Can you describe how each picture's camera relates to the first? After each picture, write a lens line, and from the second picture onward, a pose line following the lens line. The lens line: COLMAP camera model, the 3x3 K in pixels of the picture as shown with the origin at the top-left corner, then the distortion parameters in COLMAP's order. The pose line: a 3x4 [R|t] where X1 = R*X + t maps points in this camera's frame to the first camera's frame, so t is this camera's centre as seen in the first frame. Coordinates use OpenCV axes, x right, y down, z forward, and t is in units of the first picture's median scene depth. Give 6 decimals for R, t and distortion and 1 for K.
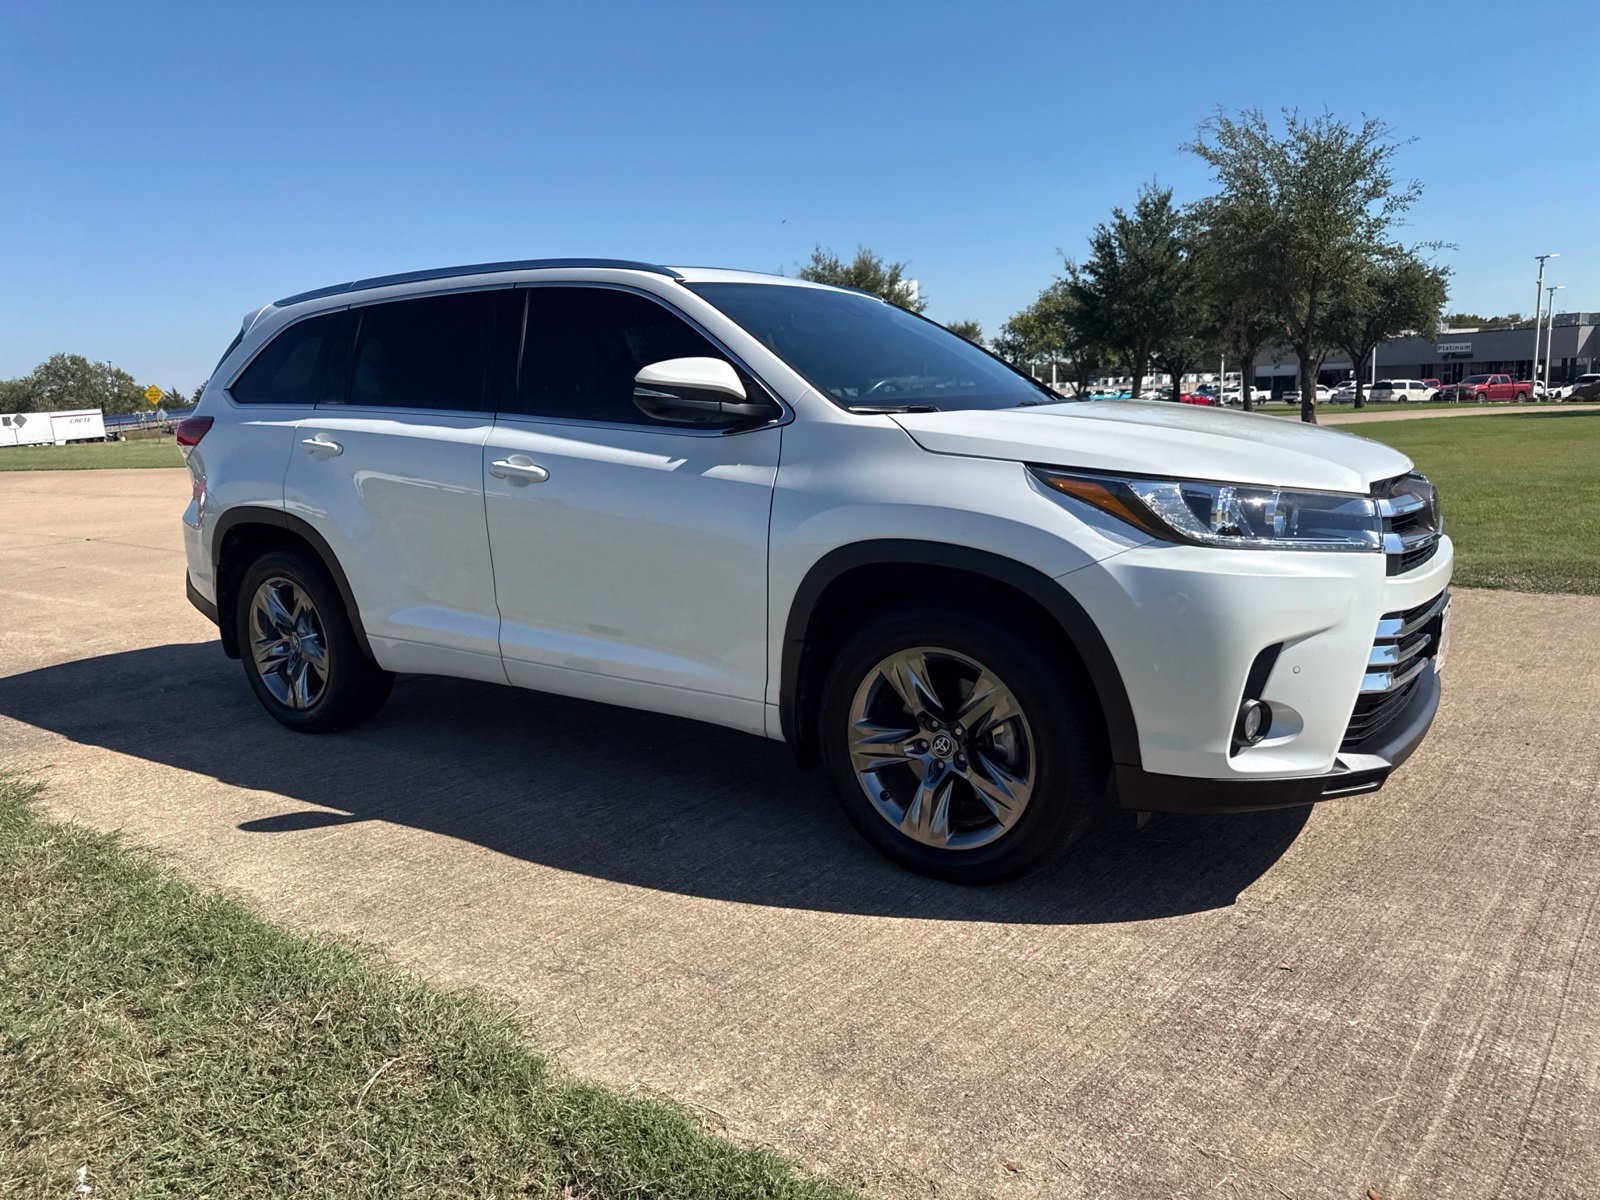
lens RADIAL K [[1142.6, 0, 794.5], [0, 1142.6, 601.4], [0, 0, 1]] dist [0.029554, -0.038571]
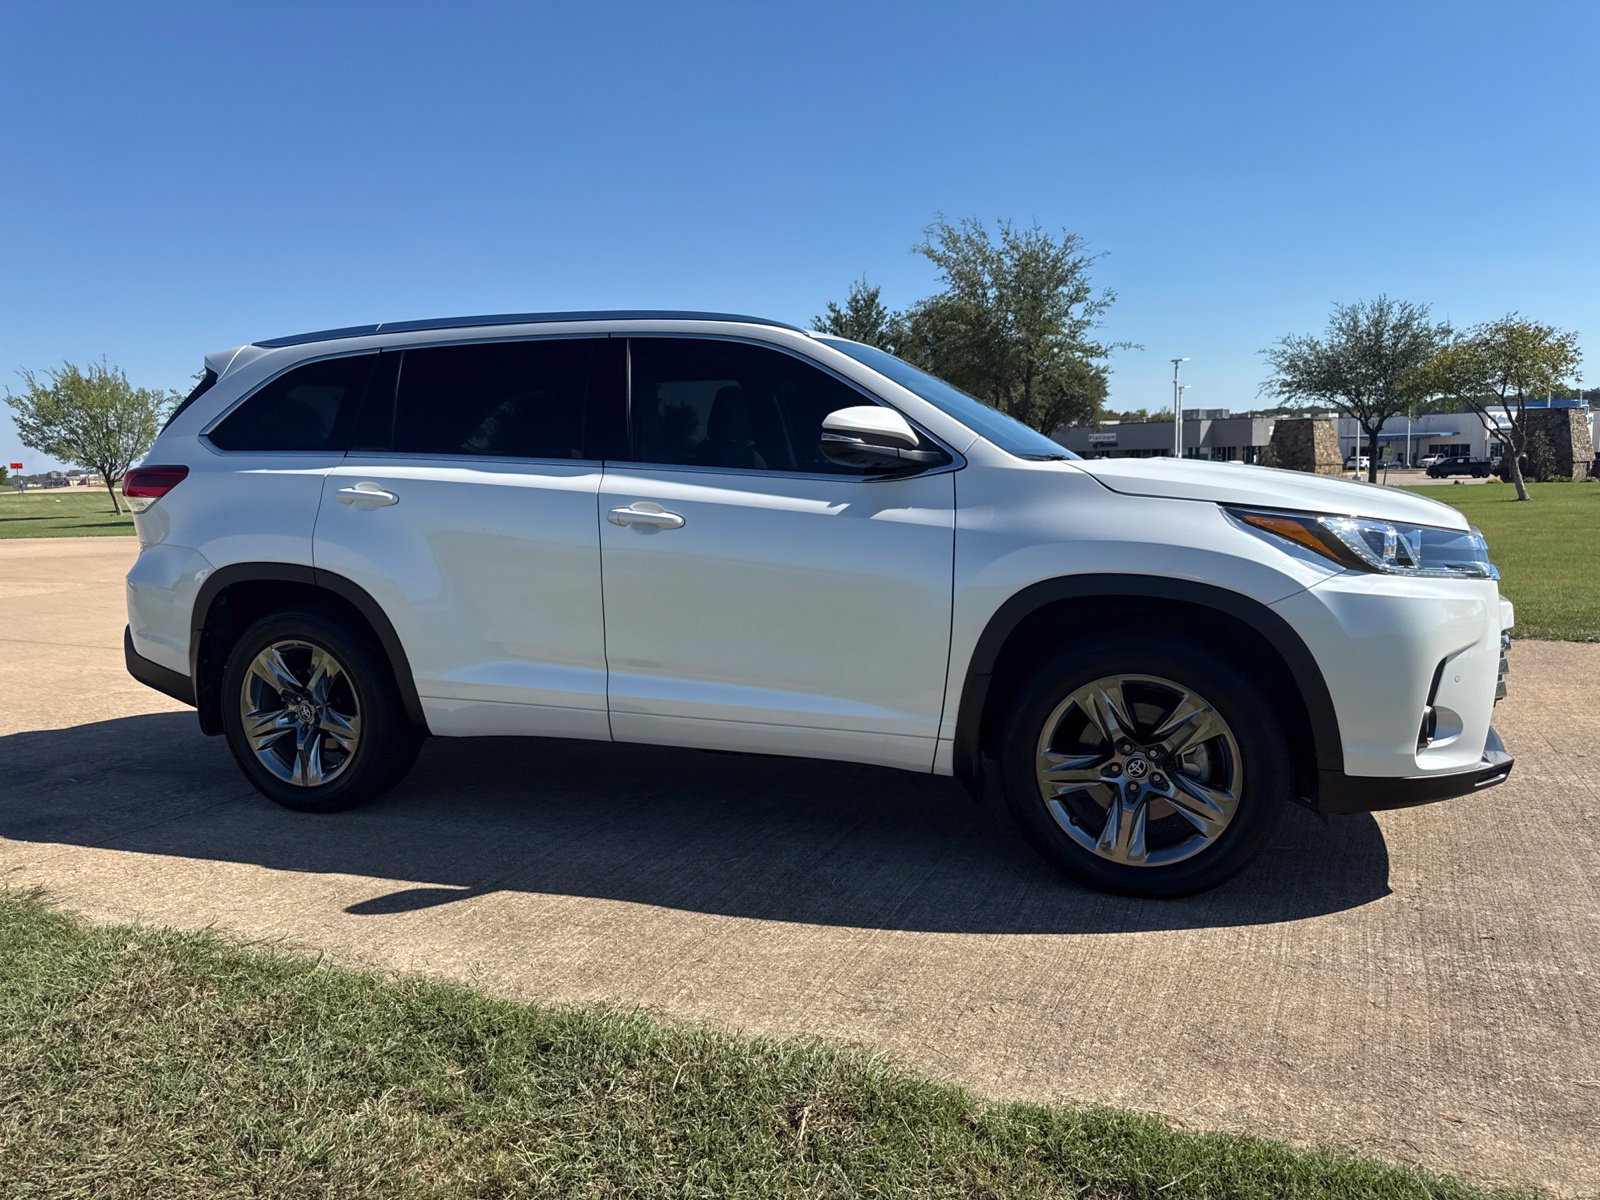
lens RADIAL K [[1142.6, 0, 792.4], [0, 1142.6, 591.0], [0, 0, 1]] dist [0.029554, -0.038571]
pose [[0.966929, -0.014170, 0.254652, -0.422313], [0.033466, 0.996872, -0.071602, 0.026110], [-0.252841, 0.077756, 0.964378, 0.032646]]
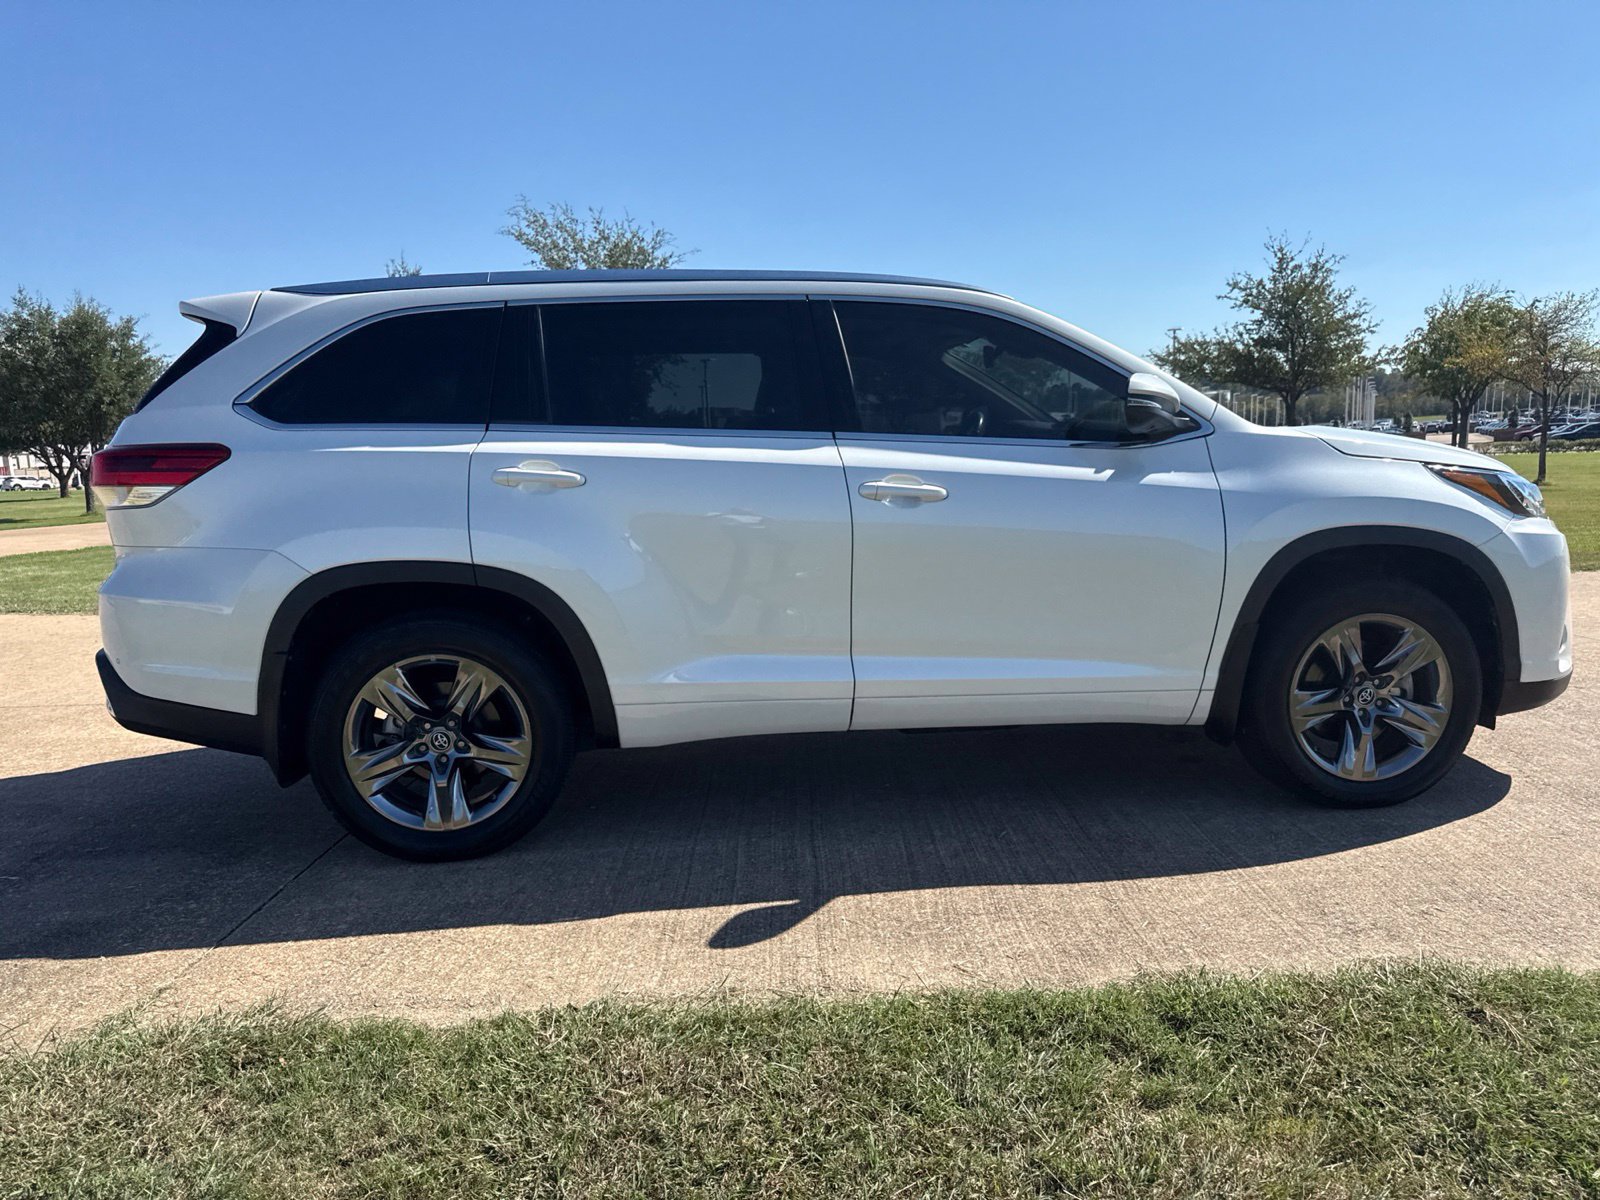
lens RADIAL K [[1142.6, 0, 800.5], [0, 1142.6, 605.7], [0, 0, 1]] dist [0.029554, -0.038571]
pose [[0.777874, -0.077154, 0.623665, -1.025252], [0.117074, 0.992852, -0.023196, -0.010217], [-0.617418, 0.091058, 0.781347, 0.380794]]
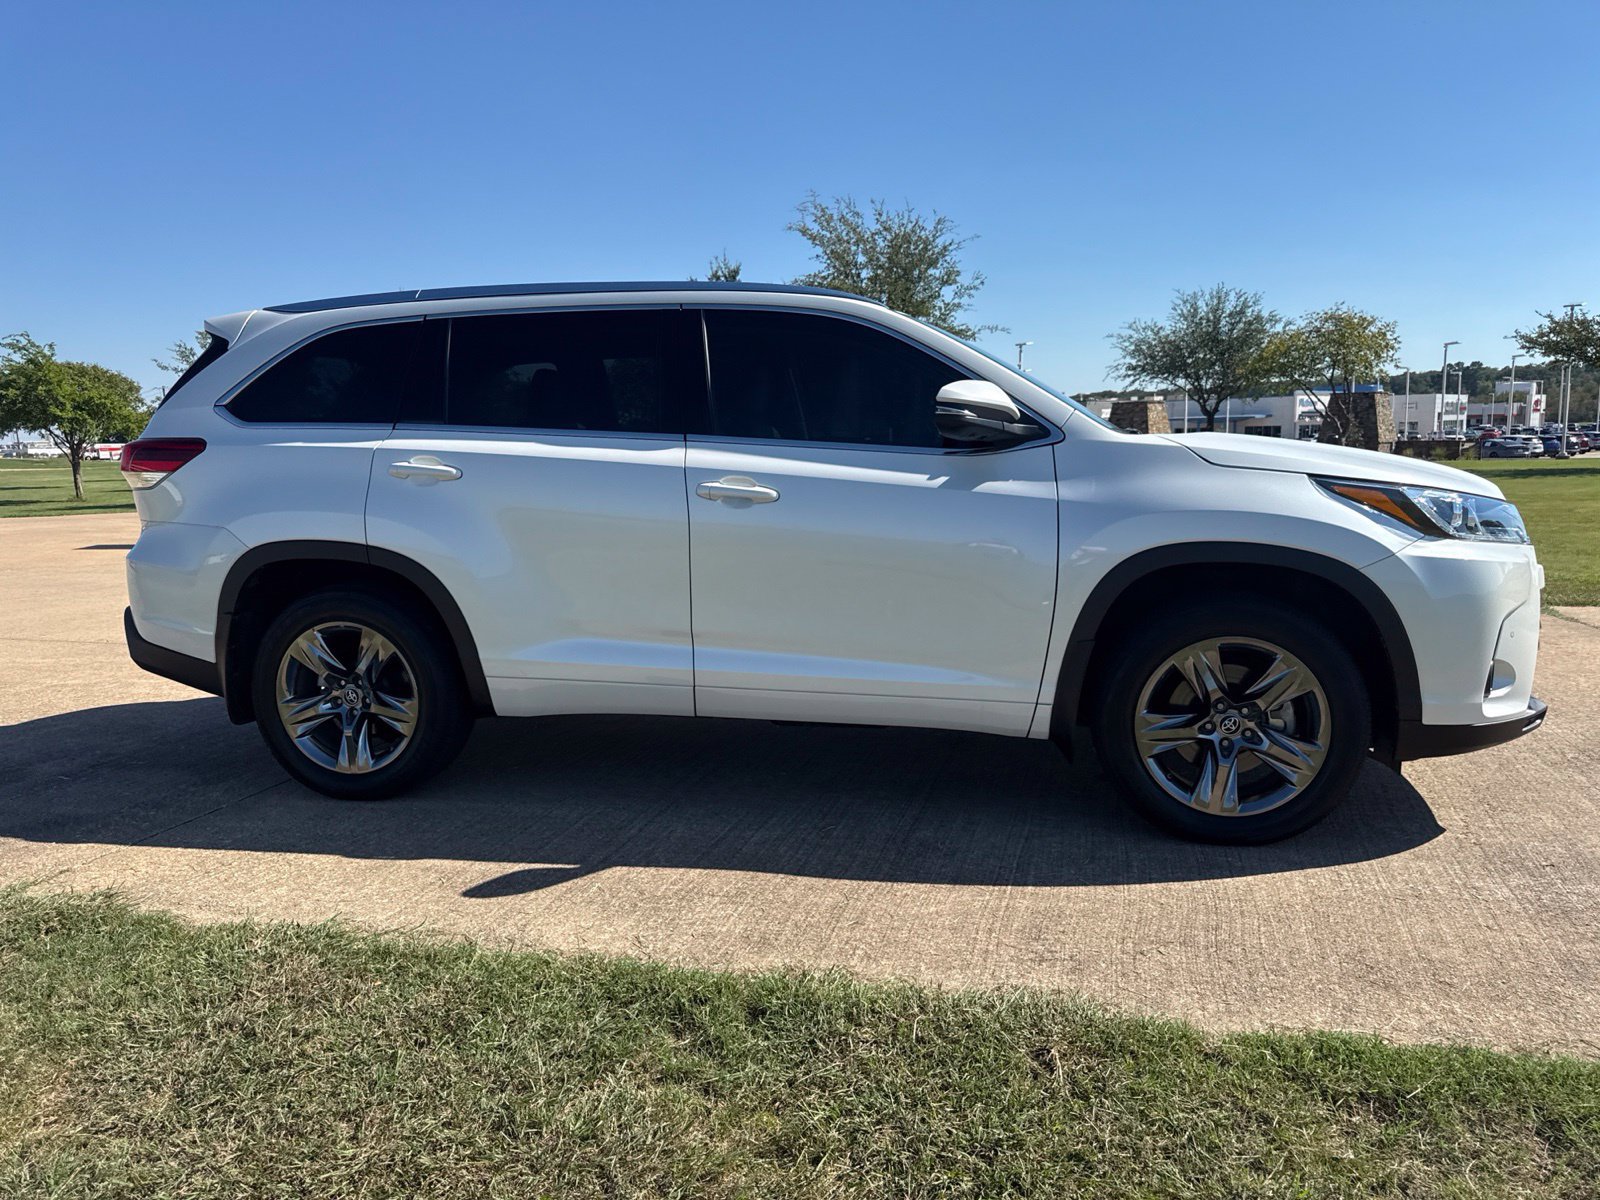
lens RADIAL K [[1142.6, 0, 795.3], [0, 1142.6, 603.8], [0, 0, 1]] dist [0.029554, -0.038571]
pose [[0.923155, -0.037013, 0.382641, -0.655150], [0.055433, 0.997768, -0.037220, 0.023790], [-0.380410, 0.055571, 0.923147, 0.096982]]
